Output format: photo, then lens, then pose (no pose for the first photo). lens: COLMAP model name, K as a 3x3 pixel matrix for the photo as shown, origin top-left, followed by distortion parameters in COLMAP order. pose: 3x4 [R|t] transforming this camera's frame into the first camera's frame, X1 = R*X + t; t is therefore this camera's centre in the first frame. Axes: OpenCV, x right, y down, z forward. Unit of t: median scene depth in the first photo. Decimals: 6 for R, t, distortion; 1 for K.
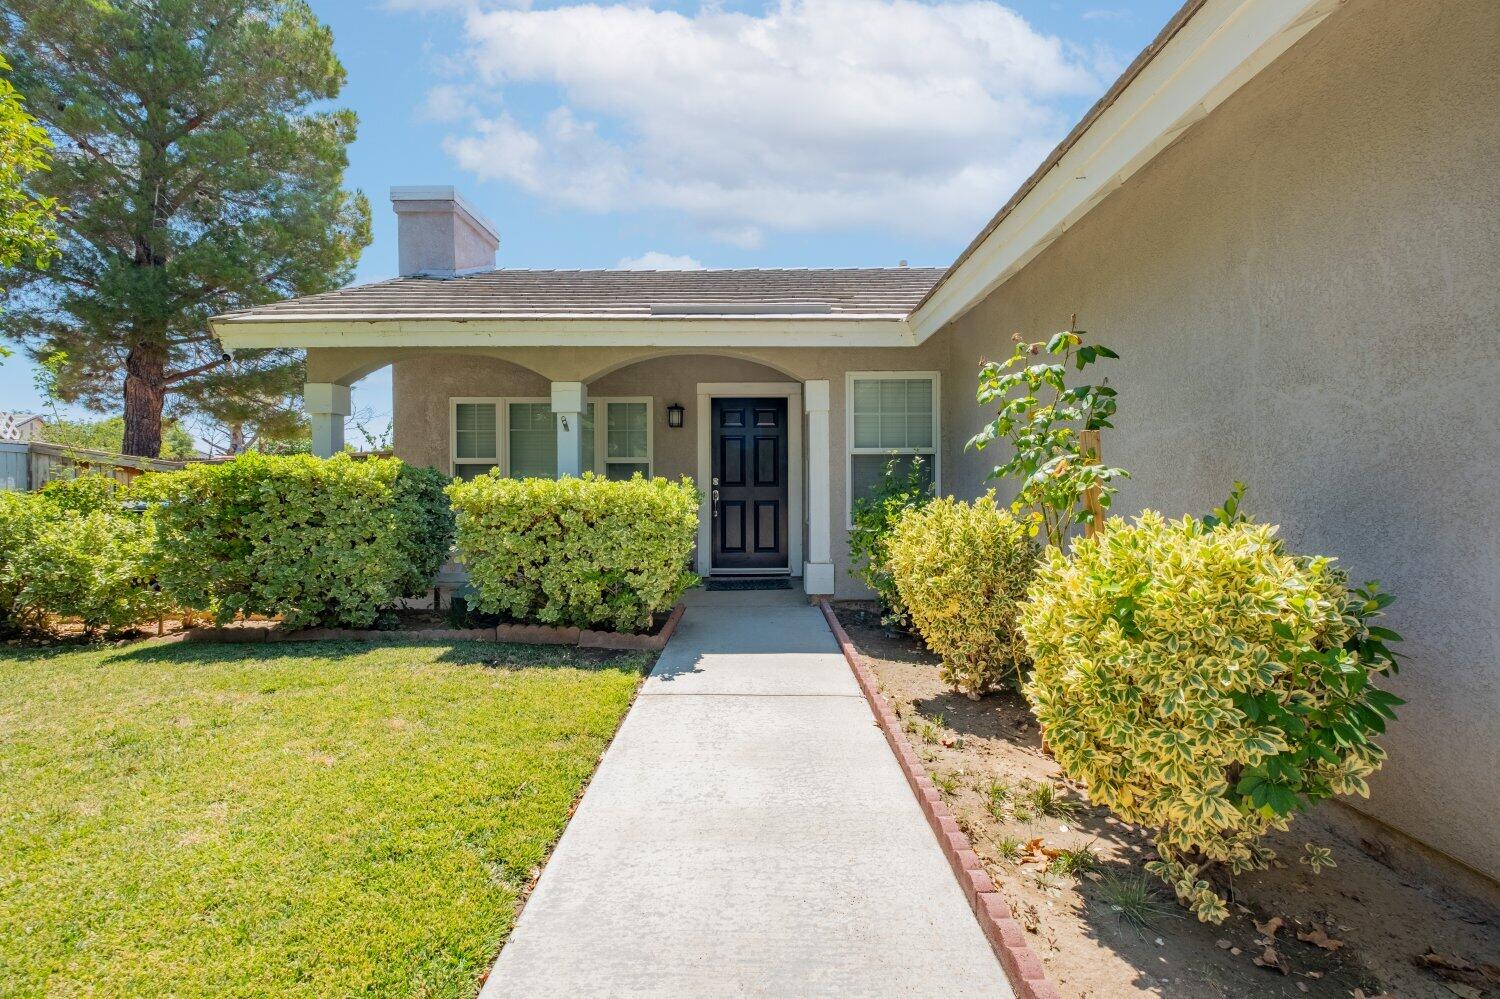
lens RADIAL K [[660.3, 0, 754.6], [0, 660.3, 499.5], [0, 0, 1]] dist [0.002589, -0.005855]
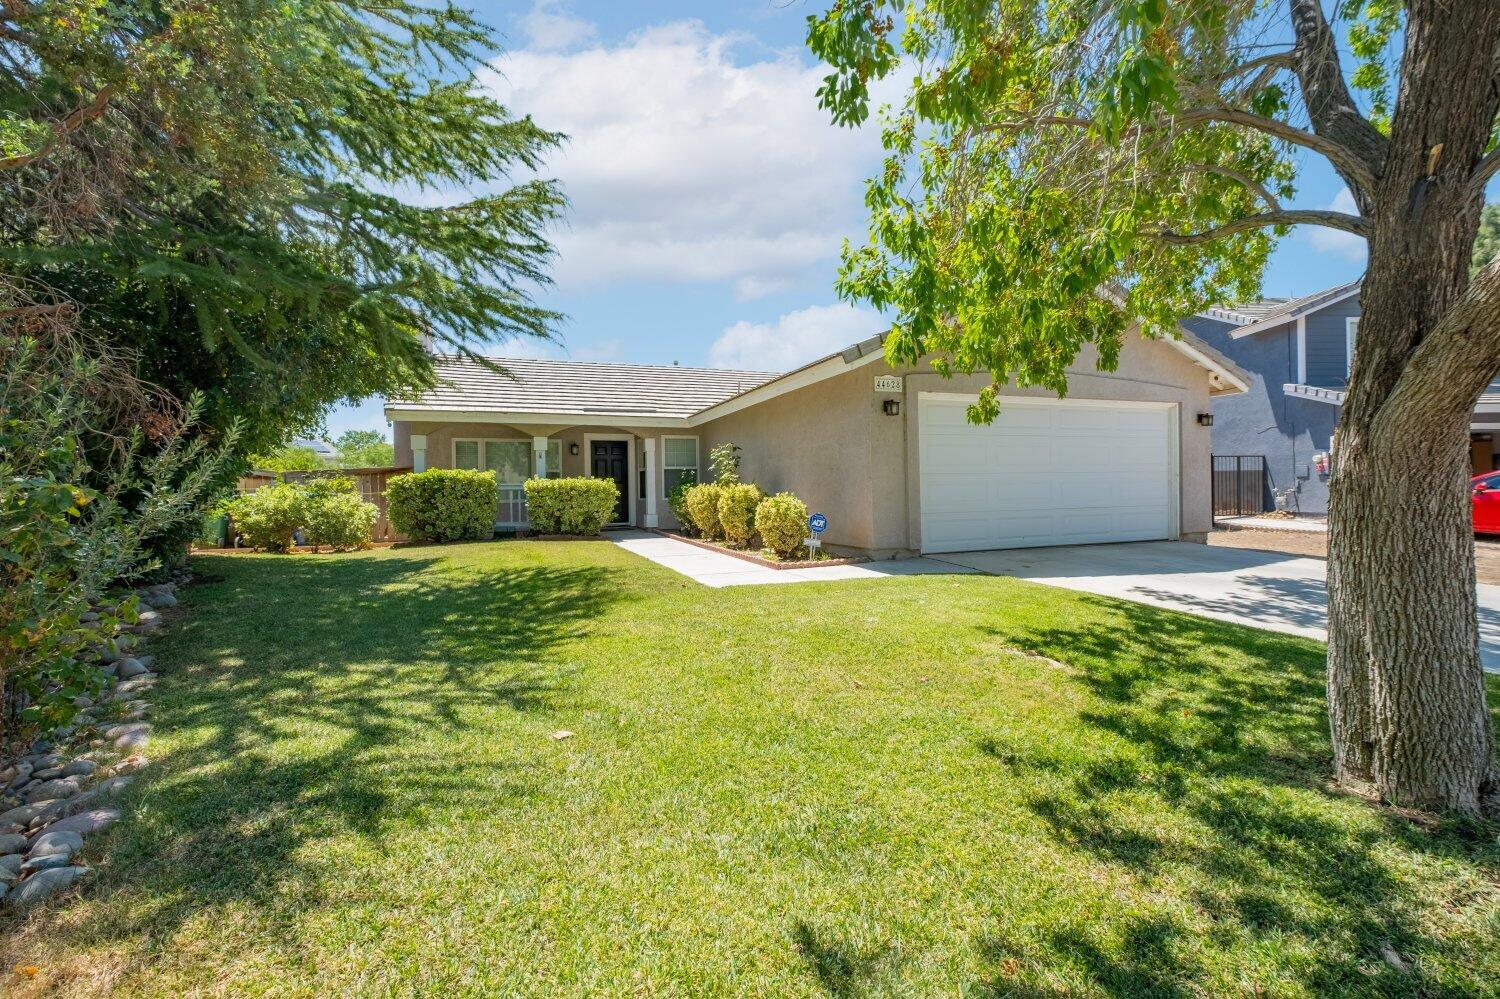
lens RADIAL K [[660.3, 0, 754.6], [0, 660.3, 499.5], [0, 0, 1]] dist [0.002589, -0.005855]
pose [[0.931720, -0.015218, 0.362859, -0.553276], [0.017811, 0.999834, -0.003803, 0.076453], [-0.362741, 0.010007, 0.931836, -1.796422]]
